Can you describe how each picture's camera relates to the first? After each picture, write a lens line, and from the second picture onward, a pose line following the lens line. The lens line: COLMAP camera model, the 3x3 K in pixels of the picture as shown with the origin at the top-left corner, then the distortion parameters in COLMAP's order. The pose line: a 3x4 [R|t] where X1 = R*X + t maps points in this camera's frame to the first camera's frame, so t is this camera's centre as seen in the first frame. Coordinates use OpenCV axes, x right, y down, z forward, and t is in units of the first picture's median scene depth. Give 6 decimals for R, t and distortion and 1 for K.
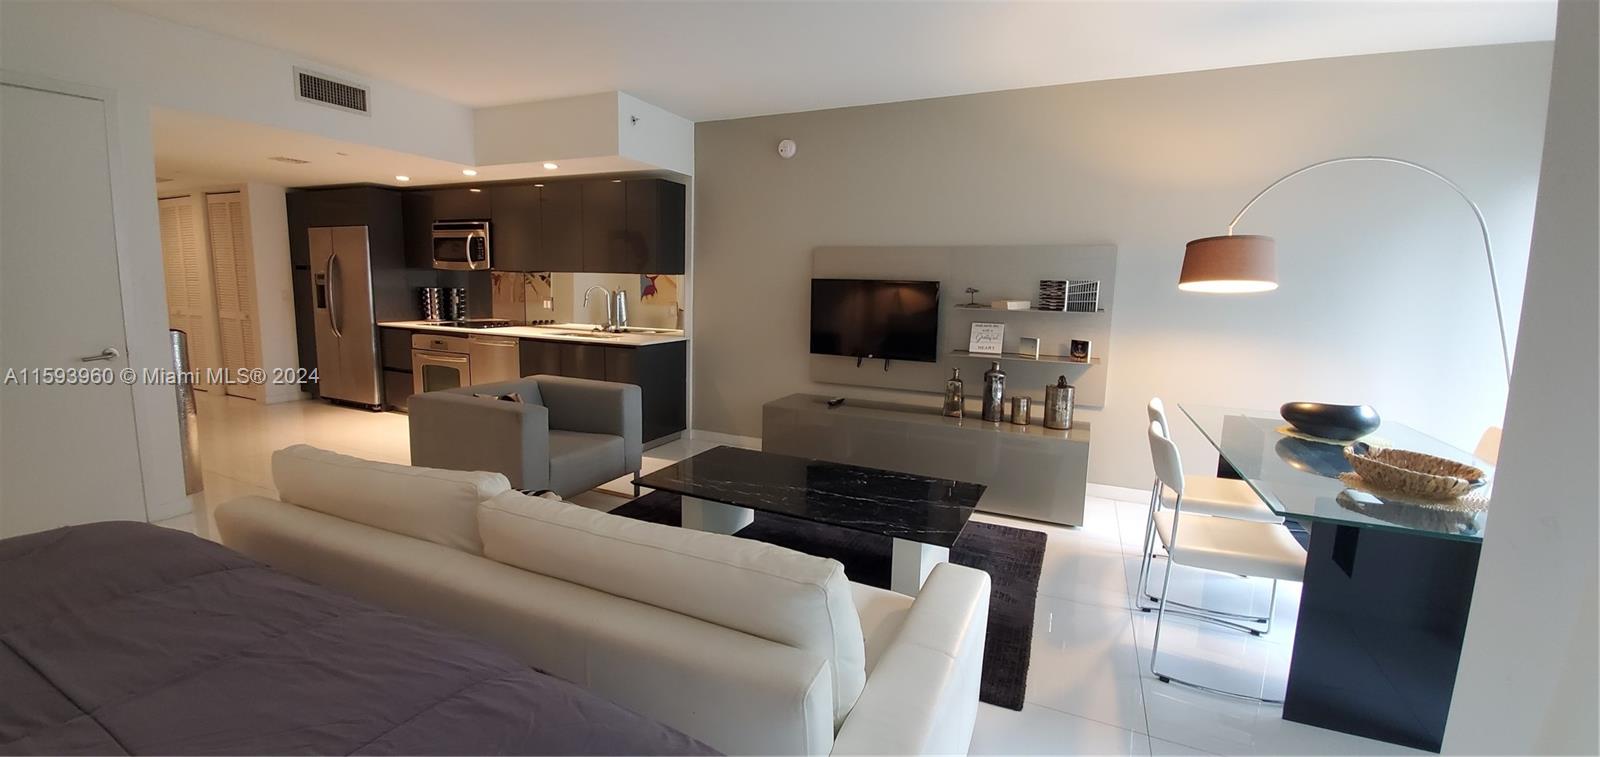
lens RADIAL K [[623.3, 0, 790.2], [0, 623.3, 368.5], [0, 0, 1]] dist [-0.012781, -0.001471]
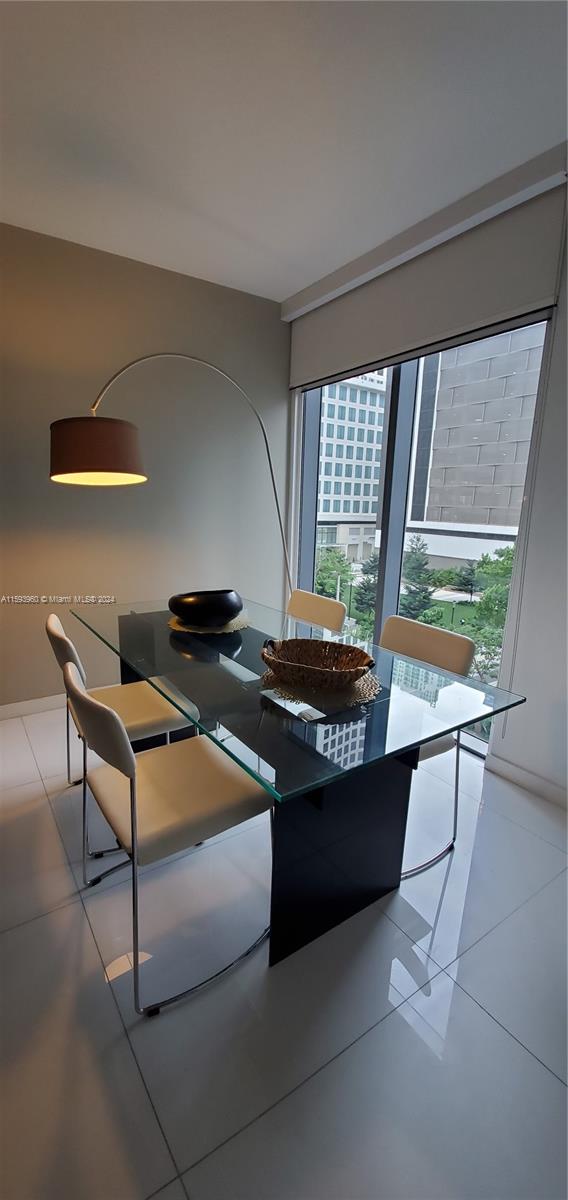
lens RADIAL K [[467.5, 0, 265.1], [0, 467.5, 609.5], [0, 0, 1]] dist [-0.012781, -0.001471]
pose [[0.519010, -0.203056, 0.830299, 0.161413], [0.099878, 0.979126, 0.177020, -0.029697], [-0.848913, -0.008947, 0.528457, 0.310200]]
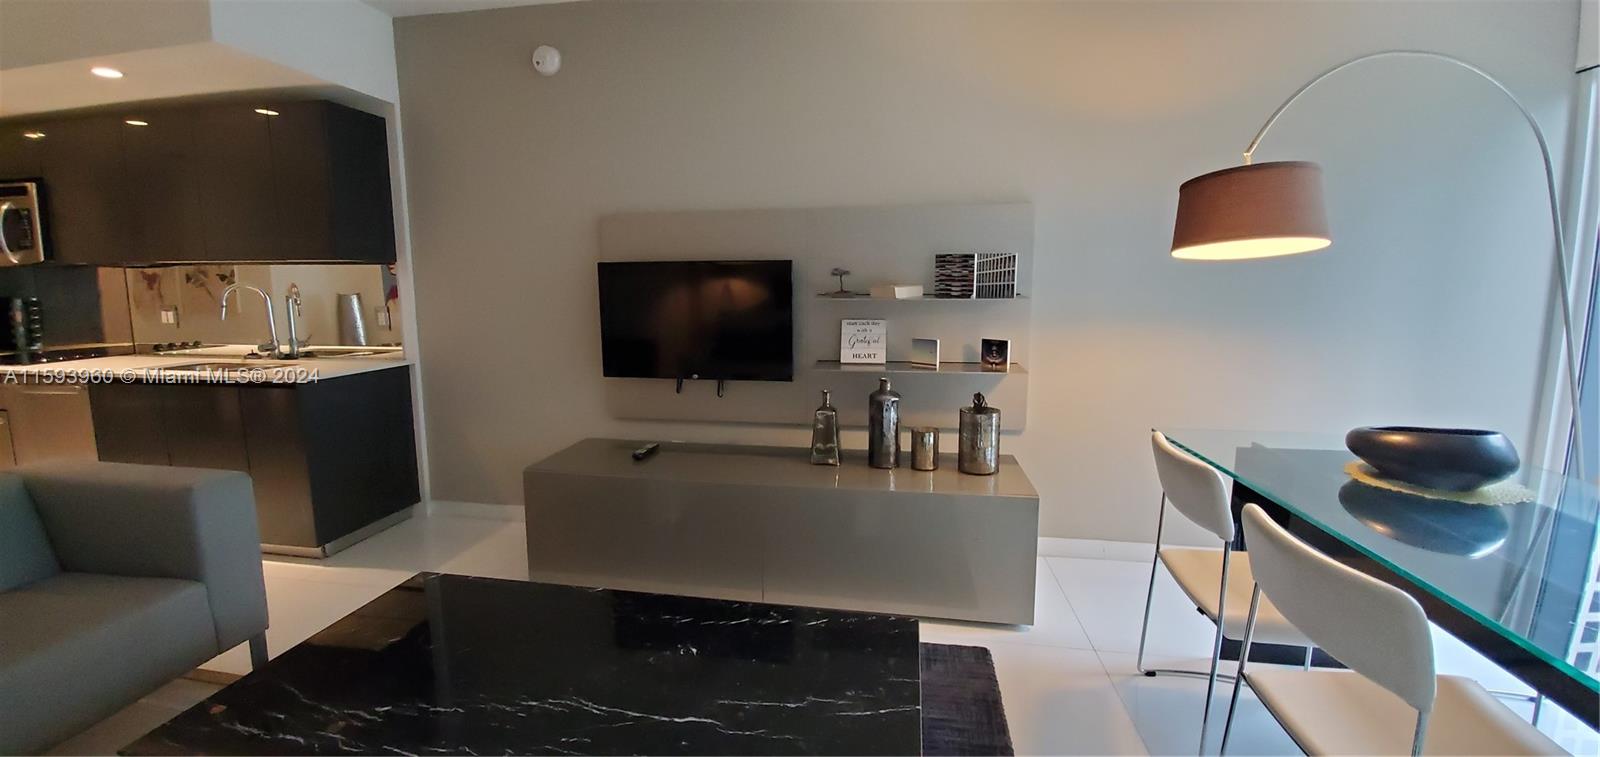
lens RADIAL K [[623.3, 0, 790.6], [0, 623.3, 367.9], [0, 0, 1]] dist [-0.012781, -0.001471]
pose [[0.963754, -0.062016, 0.259486, 0.058974], [0.061015, 0.998066, 0.011917, -0.033345], [-0.259723, 0.004348, 0.965673, 0.362220]]
